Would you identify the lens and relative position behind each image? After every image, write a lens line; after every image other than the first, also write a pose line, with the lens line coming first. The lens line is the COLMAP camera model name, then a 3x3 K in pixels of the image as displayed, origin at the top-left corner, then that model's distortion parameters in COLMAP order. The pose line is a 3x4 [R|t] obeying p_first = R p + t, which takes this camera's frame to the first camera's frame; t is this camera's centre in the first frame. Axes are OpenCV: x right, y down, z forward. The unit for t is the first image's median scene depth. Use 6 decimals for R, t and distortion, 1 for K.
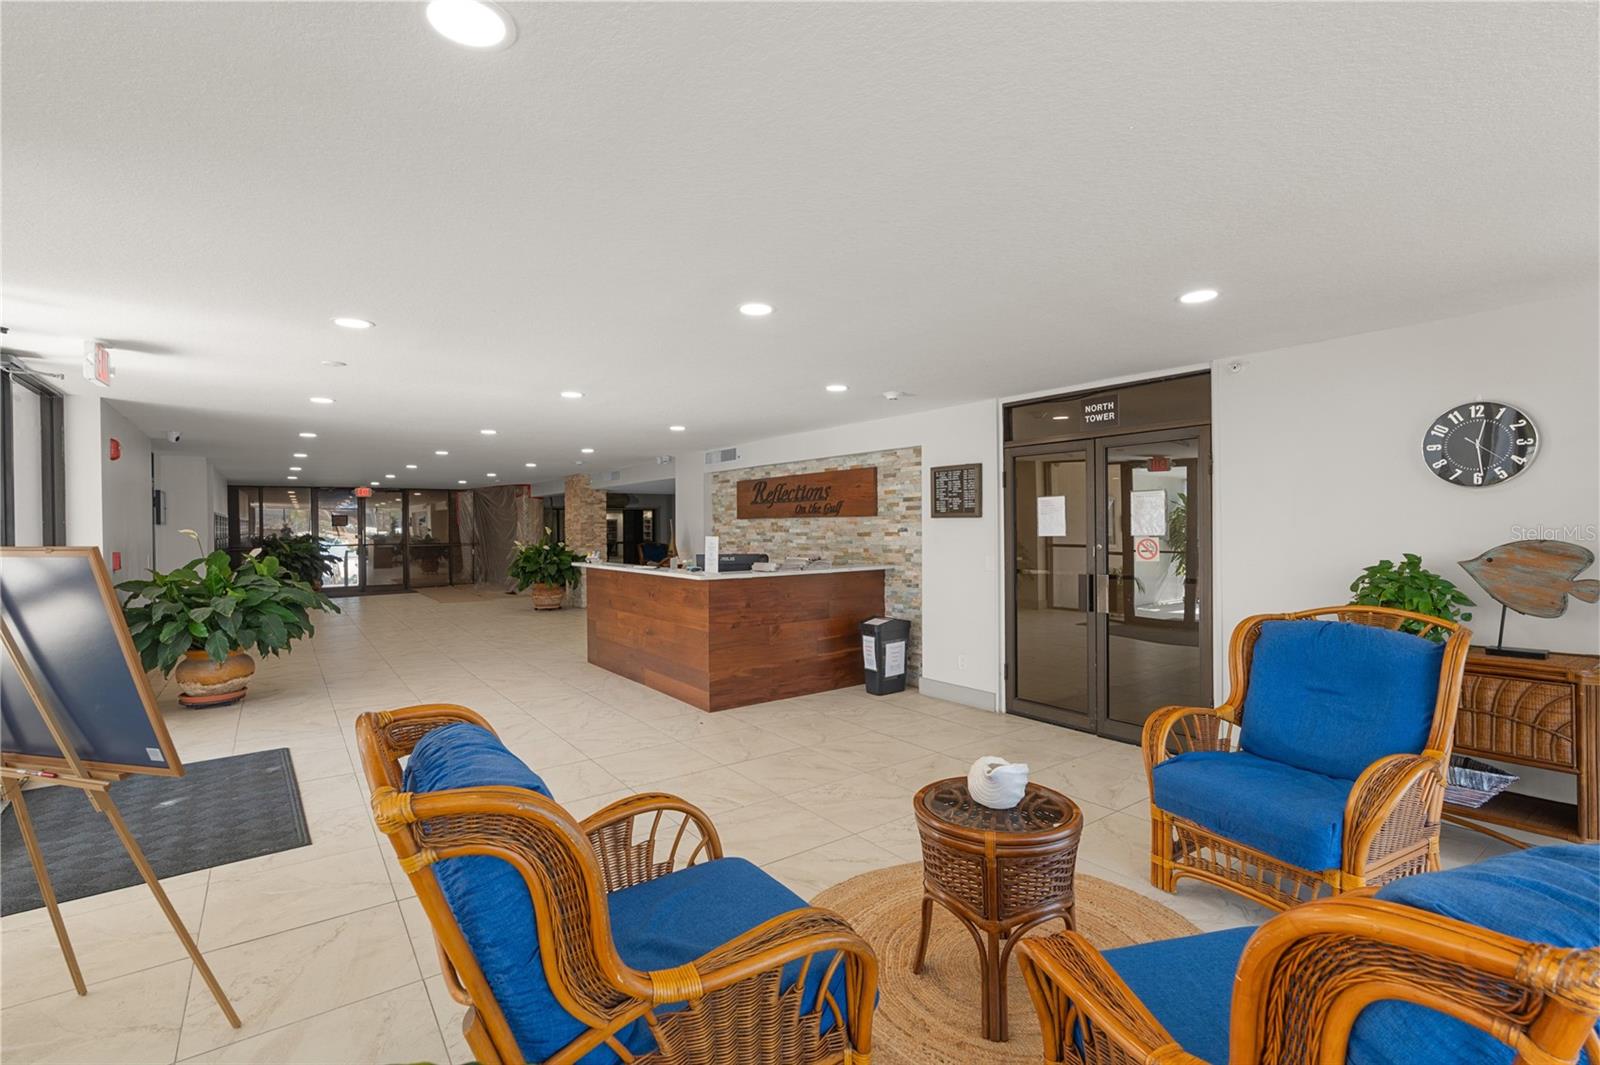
lens RADIAL K [[742.8, 0, 807.8], [0, 742.8, 523.2], [0, 0, 1]] dist [-0.013228, 0.001264]
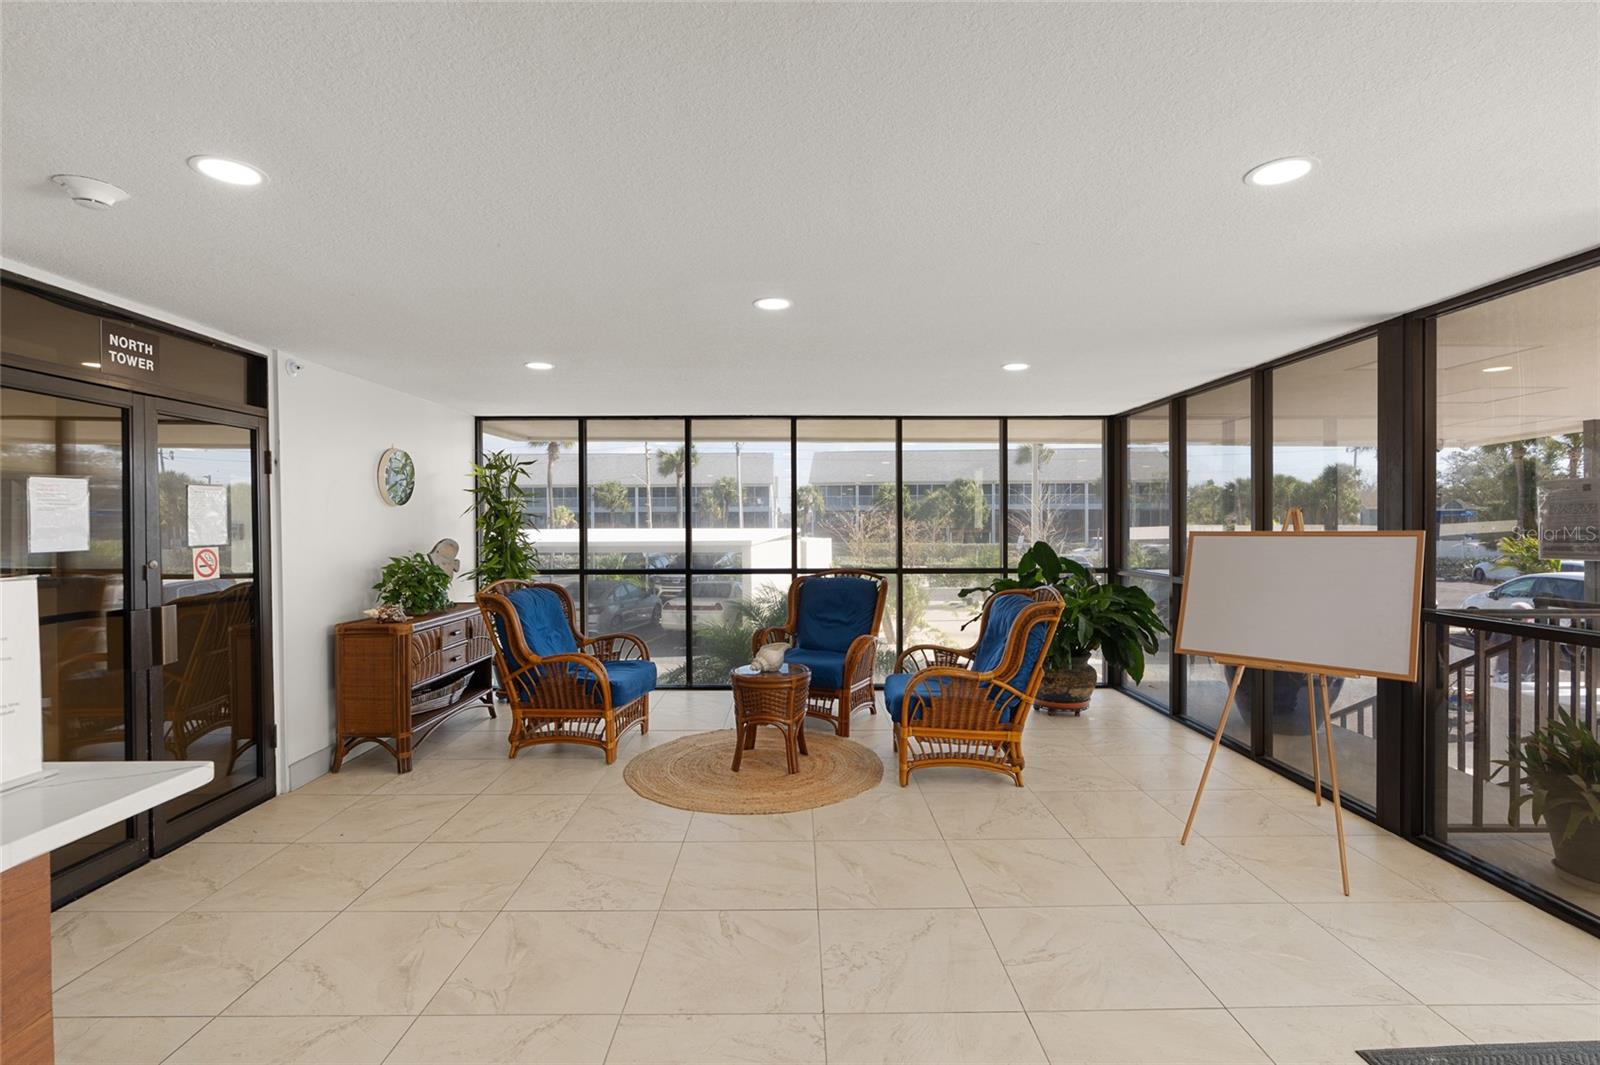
lens RADIAL K [[742.8, 0, 790.7], [0, 742.8, 531.0], [0, 0, 1]] dist [-0.013228, 0.001264]
pose [[-0.812371, 0.006412, 0.583106, -0.309022], [0.006794, 0.999976, -0.001530, 0.005220], [-0.583102, 0.002719, -0.812395, 0.851126]]
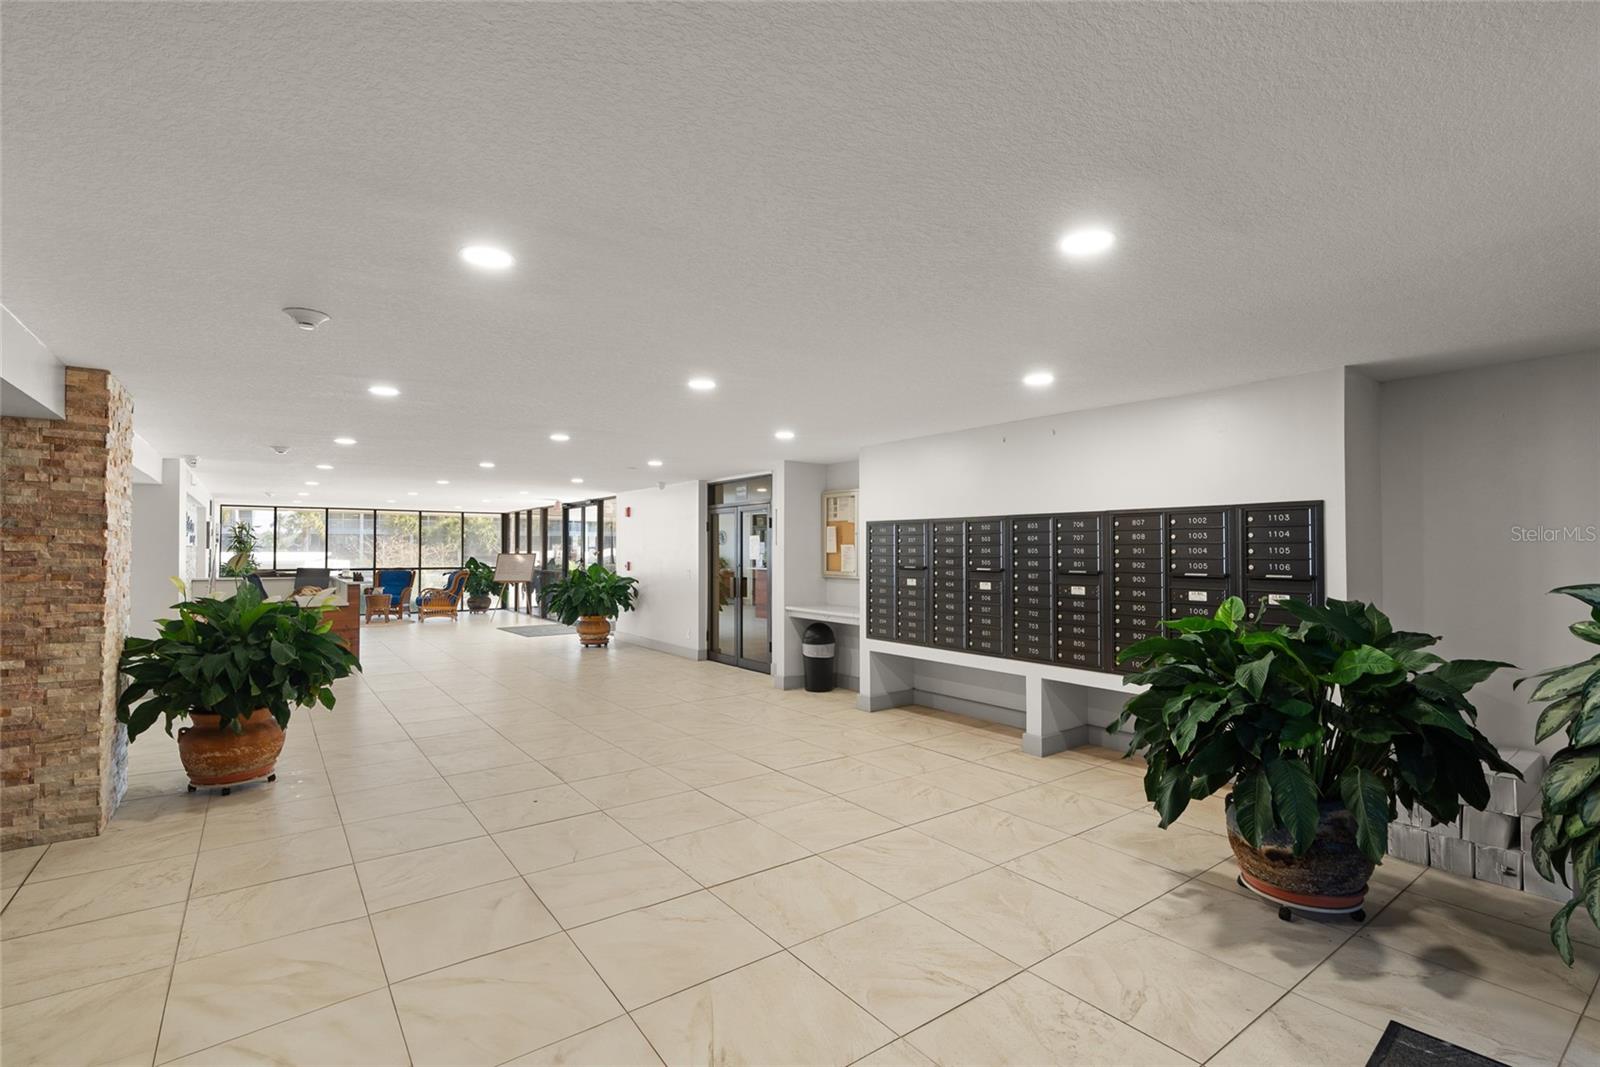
lens RADIAL K [[742.8, 0, 799.7], [0, 742.8, 541.9], [0, 0, 1]] dist [-0.013228, 0.001264]
pose [[-0.999904, 0.005841, -0.012539, -1.121510], [0.005998, 0.999904, -0.012490, 0.003204], [0.012465, -0.012564, -0.999843, 2.517071]]
